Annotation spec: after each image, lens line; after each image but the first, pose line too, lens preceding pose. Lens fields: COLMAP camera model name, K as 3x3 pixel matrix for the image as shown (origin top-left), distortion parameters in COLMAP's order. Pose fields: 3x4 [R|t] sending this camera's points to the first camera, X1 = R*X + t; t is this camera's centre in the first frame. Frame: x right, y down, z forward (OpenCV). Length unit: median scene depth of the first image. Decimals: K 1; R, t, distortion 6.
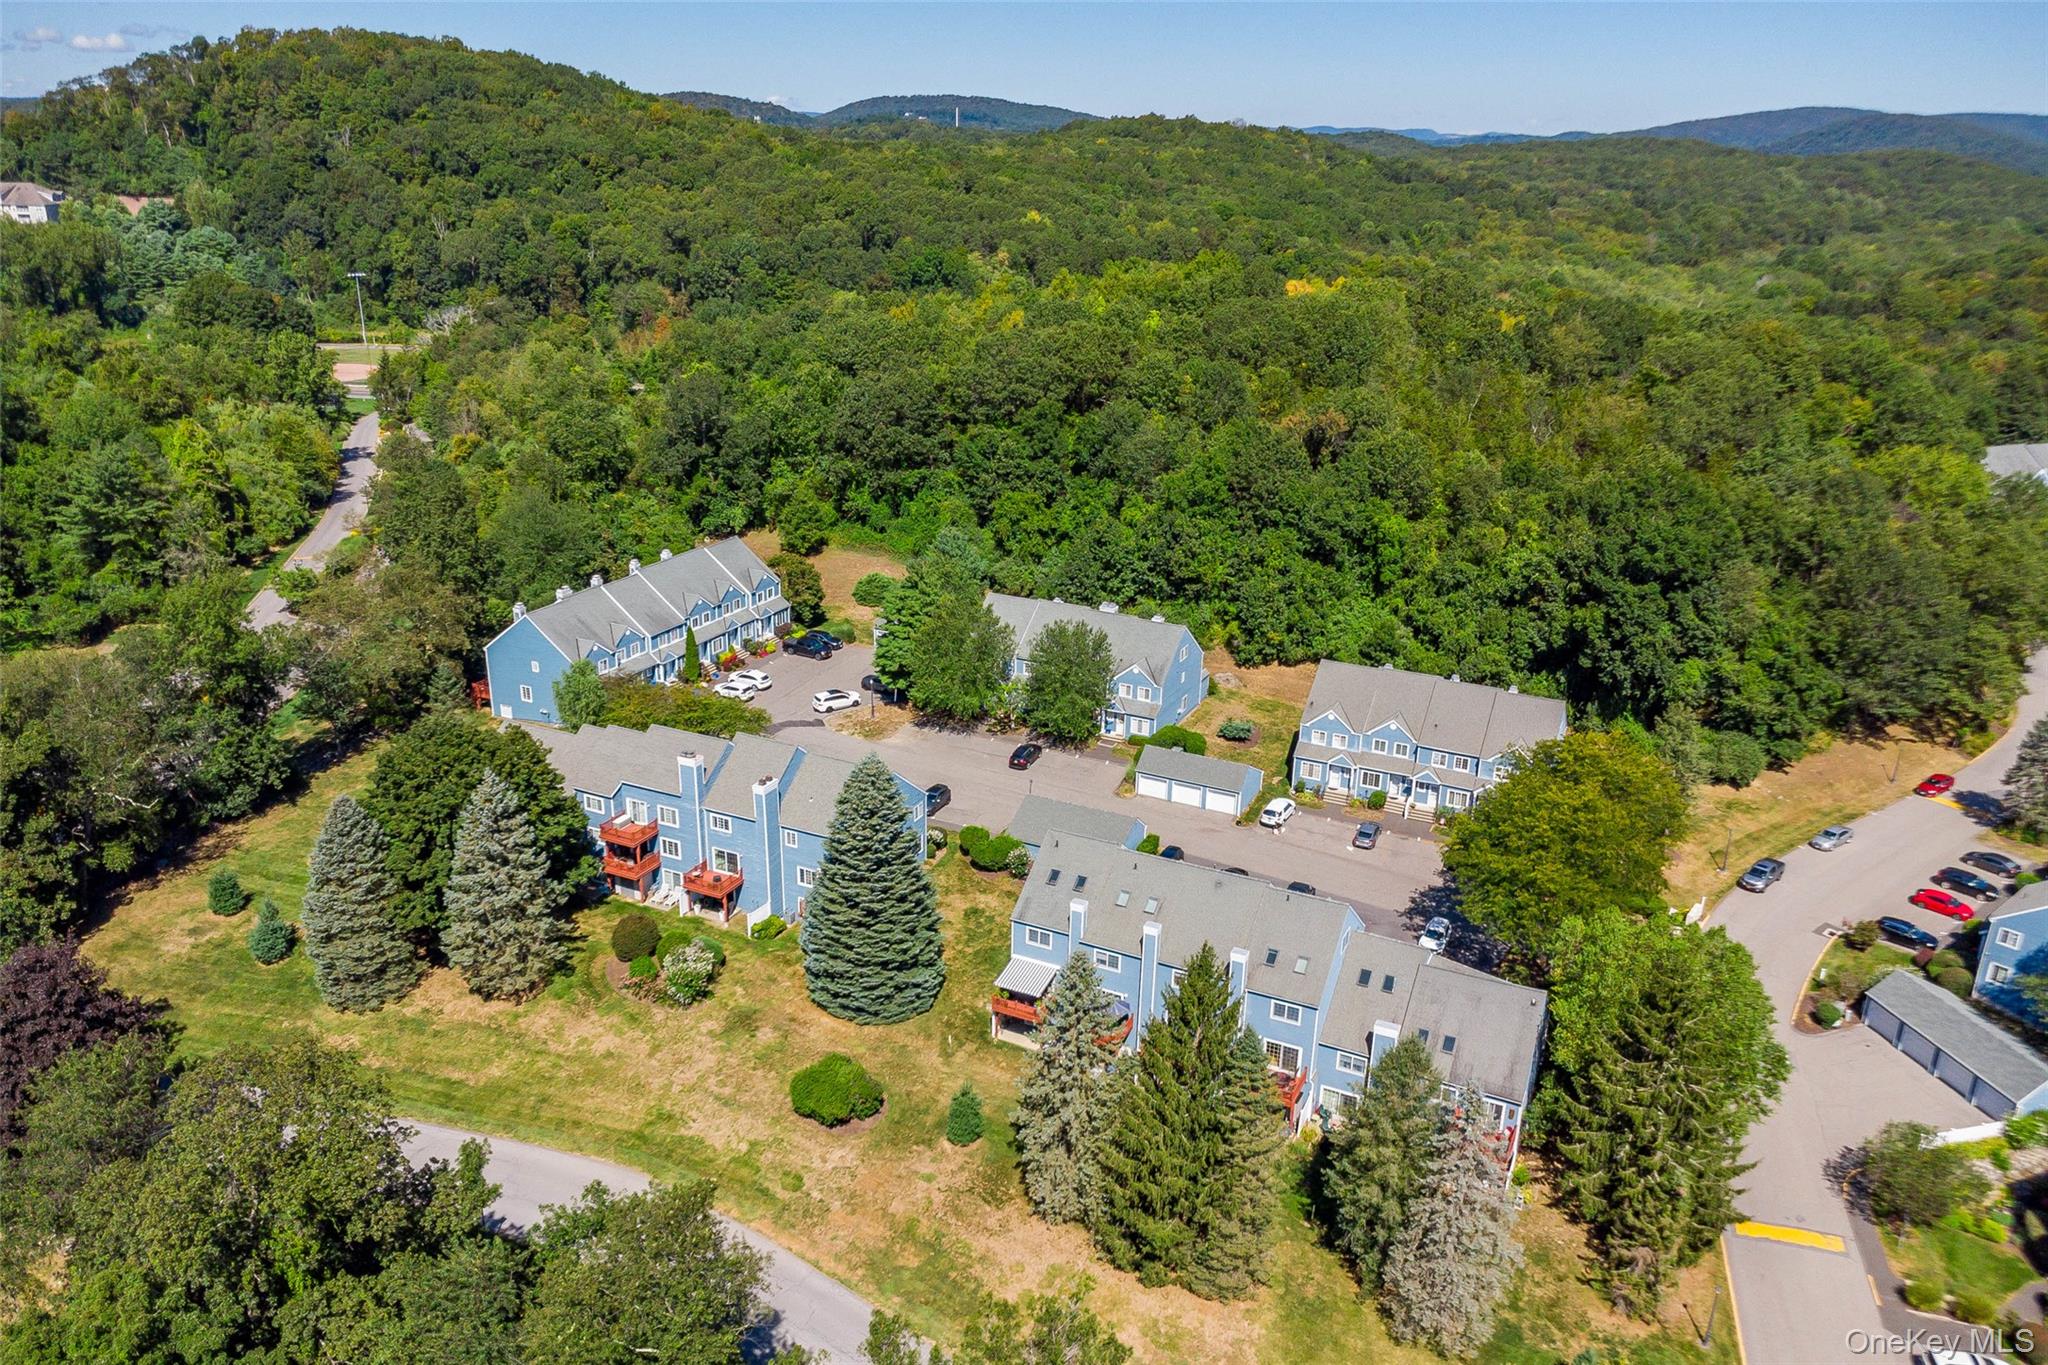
lens RADIAL K [[1380.7, 0, 1024.0], [0, 1380.7, 682.5], [0, 0, 1]] dist [0.001215, 0.005911]
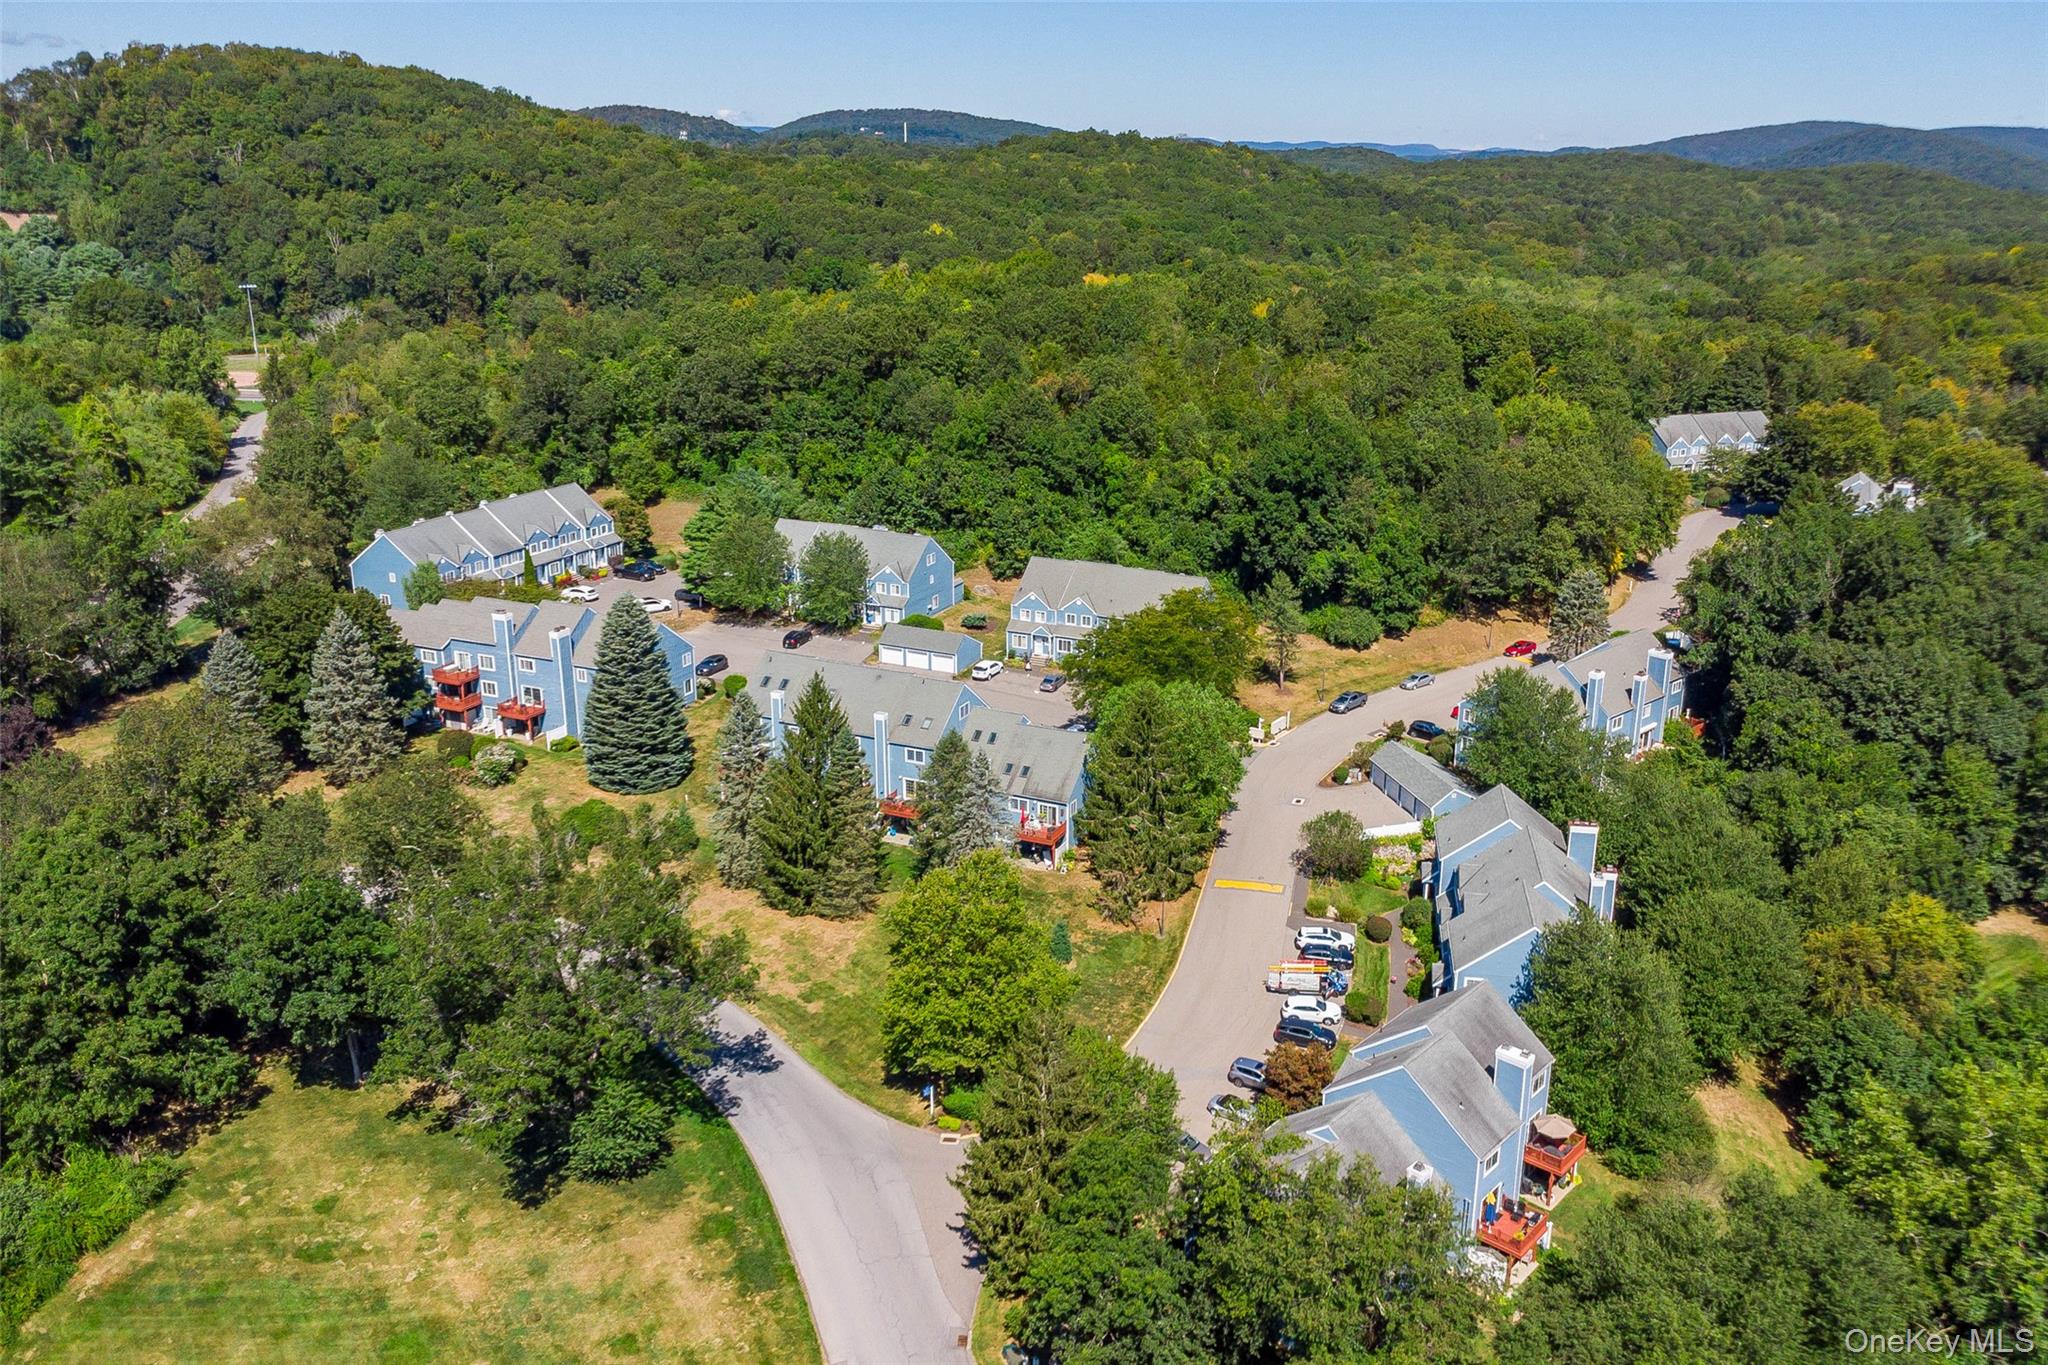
lens RADIAL K [[1441.7, 0, 1061.5], [0, 1441.7, 646.2], [0, 0, 1]] dist [0.005520, -0.004434]
pose [[0.997806, -0.022191, 0.062380, 0.113229], [0.025059, 0.998647, -0.045574, 0.089718], [-0.061284, 0.047038, 0.997011, -0.221673]]
